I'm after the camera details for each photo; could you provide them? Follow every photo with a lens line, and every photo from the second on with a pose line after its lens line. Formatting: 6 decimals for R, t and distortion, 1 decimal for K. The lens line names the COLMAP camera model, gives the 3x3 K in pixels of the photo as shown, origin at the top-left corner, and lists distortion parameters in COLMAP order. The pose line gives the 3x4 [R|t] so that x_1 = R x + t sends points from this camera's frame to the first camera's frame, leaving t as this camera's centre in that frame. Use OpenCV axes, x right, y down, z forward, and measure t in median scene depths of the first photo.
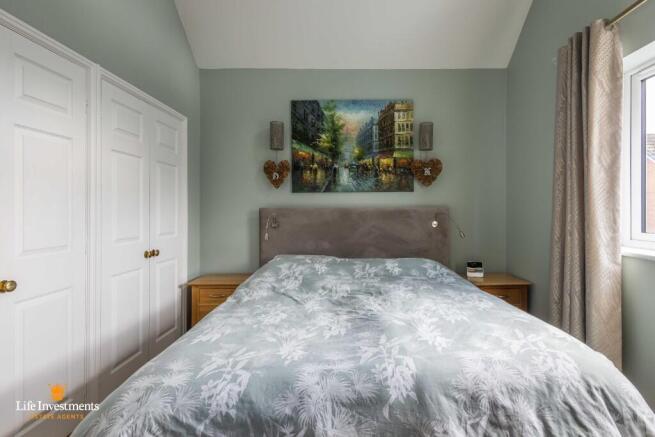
lens RADIAL K [[317.4, 0, 328.6], [0, 317.4, 210.6], [0, 0, 1]] dist [0.003636, 0.000427]
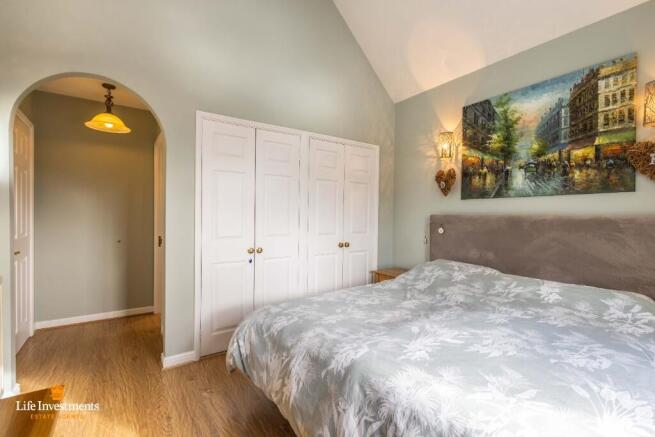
lens RADIAL K [[300.1, 0, 327.5], [0, 300.1, 218.5], [0, 0, 1]] dist [0.002532, 0.000367]
pose [[0.552245, 0.016665, -0.833515, 0.441841], [-0.011291, 0.999858, 0.012510, -0.004363], [0.833605, 0.002502, 0.552355, 0.124375]]
